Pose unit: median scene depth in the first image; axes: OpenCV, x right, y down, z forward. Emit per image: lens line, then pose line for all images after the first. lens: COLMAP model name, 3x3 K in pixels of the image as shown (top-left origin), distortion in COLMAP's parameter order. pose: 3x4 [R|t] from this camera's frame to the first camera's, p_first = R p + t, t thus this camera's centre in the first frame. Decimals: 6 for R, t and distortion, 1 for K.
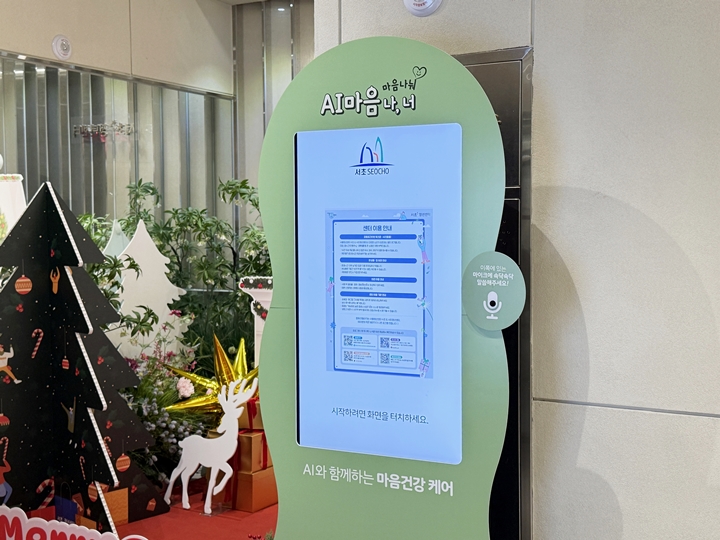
lens RADIAL K [[918.9, 0, 360.0], [0, 918.9, 270.0], [0, 0, 1]] dist [0.163836, -0.030268]
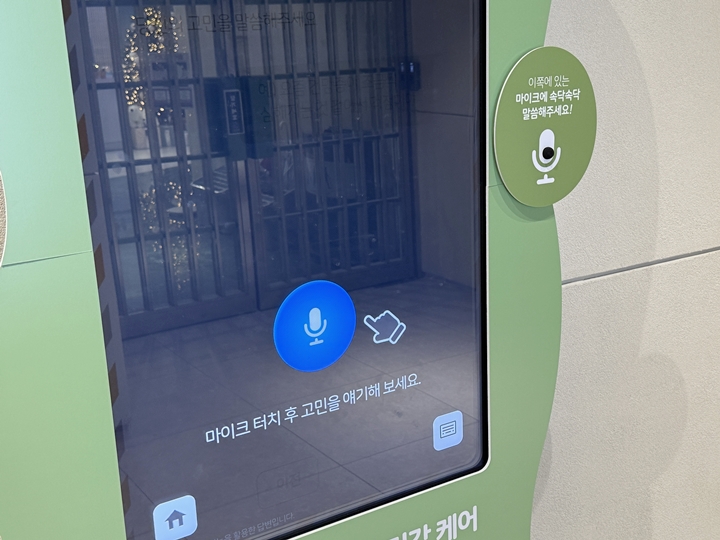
lens RADIAL K [[918.9, 0, 360.0], [0, 918.9, 270.0], [0, 0, 1]] dist [0.163836, -0.030268]
pose [[0.529909, -0.236694, 0.814354, -0.200043], [0.079735, 0.969913, 0.230023, -0.015740], [-0.844298, -0.056958, 0.532838, 0.475365]]
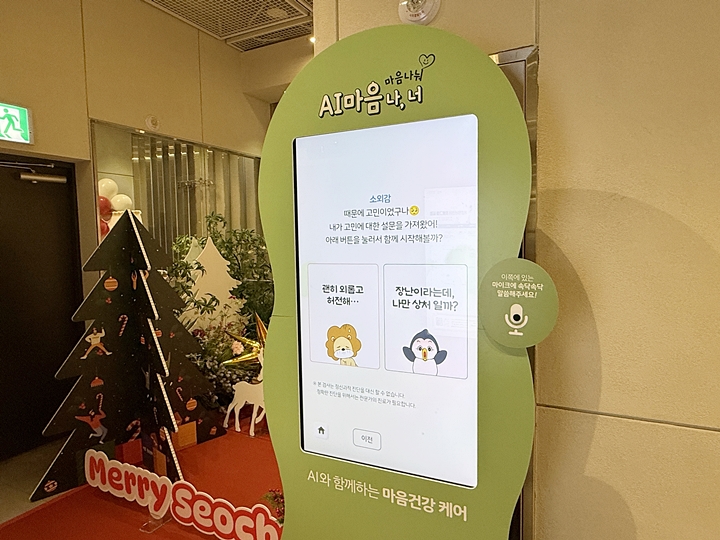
lens RADIAL K [[437.7, 0, 360.0], [0, 437.7, 270.0], [0, 0, 1]] dist [0.003231, 0.000619]
pose [[0.999527, -0.013571, 0.027583, -0.009385], [0.013120, 0.999778, 0.016470, -0.010400], [-0.027801, -0.016100, 0.999484, 0.344735]]
